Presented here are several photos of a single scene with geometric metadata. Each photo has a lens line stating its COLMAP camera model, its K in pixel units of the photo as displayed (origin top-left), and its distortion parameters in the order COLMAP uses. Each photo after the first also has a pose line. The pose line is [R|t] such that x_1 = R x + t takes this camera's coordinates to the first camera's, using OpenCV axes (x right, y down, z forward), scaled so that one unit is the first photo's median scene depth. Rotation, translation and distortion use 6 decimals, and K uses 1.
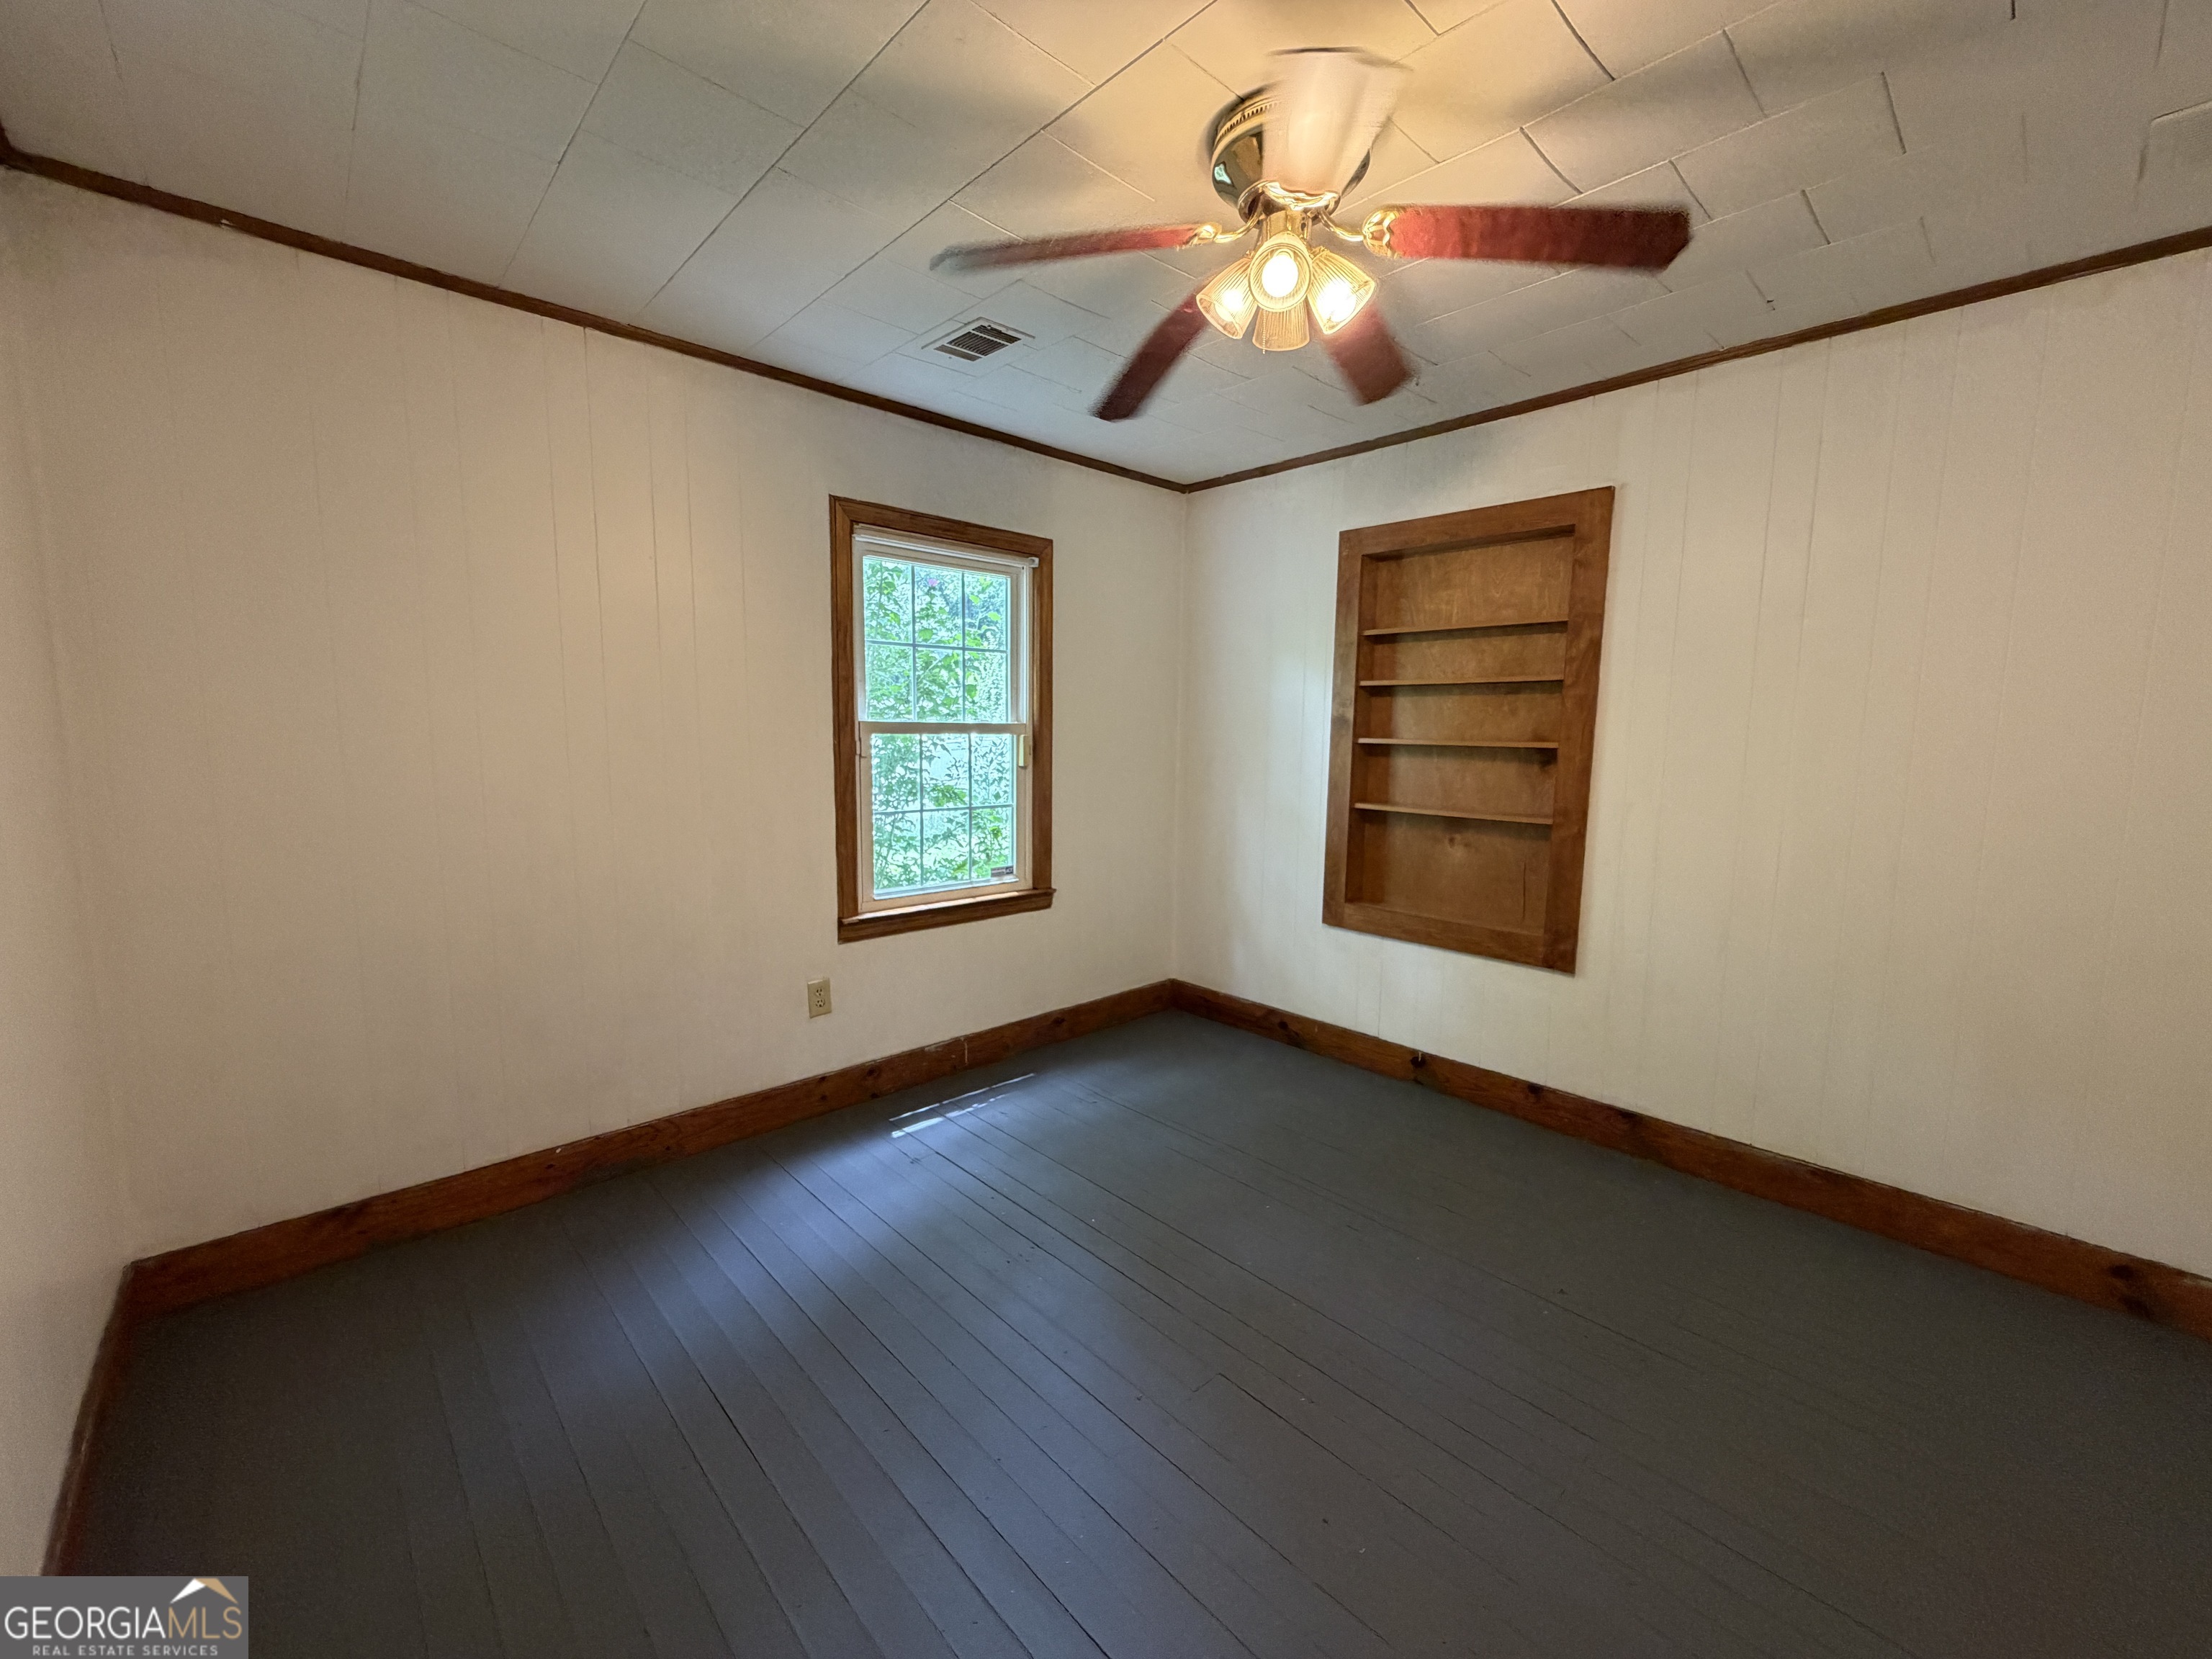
lens RADIAL K [[884.6, 0, 1098.6], [0, 884.6, 829.4], [0, 0, 1]] dist [0.000820, 0.000663]
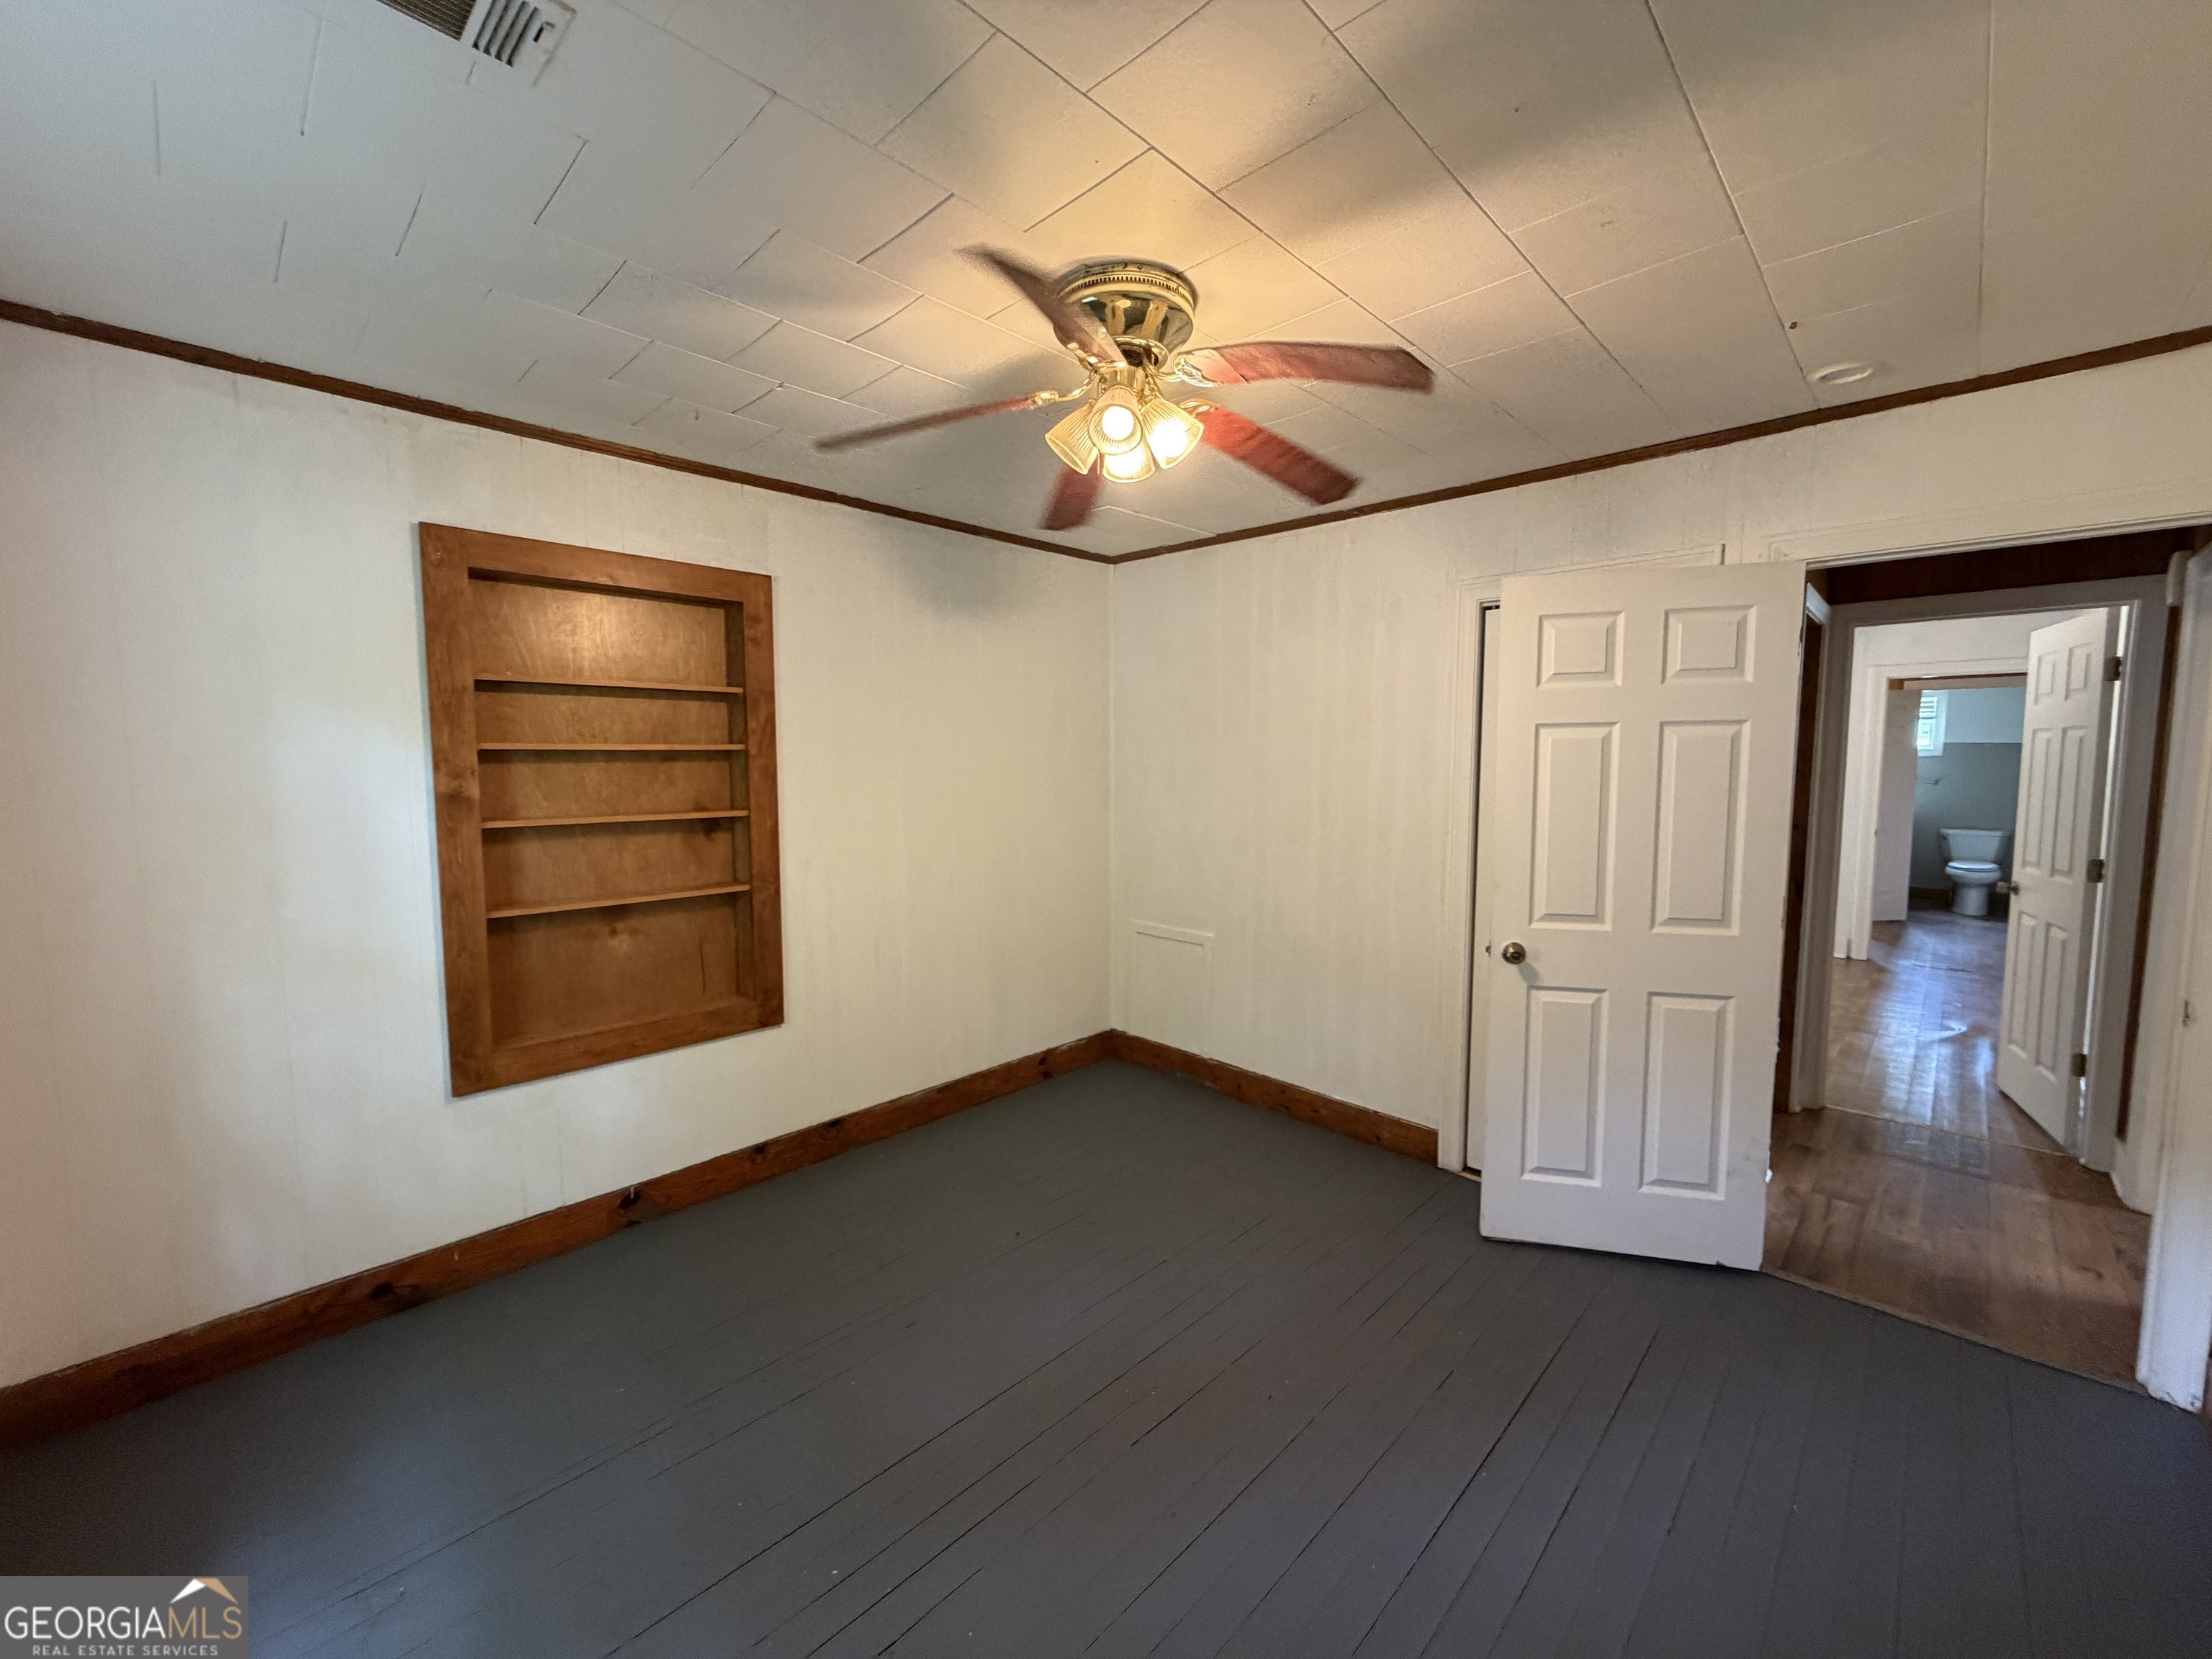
lens RADIAL K [[884.6, 0, 1098.6], [0, 884.6, 829.4], [0, 0, 1]] dist [0.000820, 0.000663]
pose [[-0.052315, -0.094222, 0.994176, -0.481408], [0.118201, 0.987956, 0.099853, -0.119550], [-0.991611, 0.122736, -0.040548, 0.583554]]
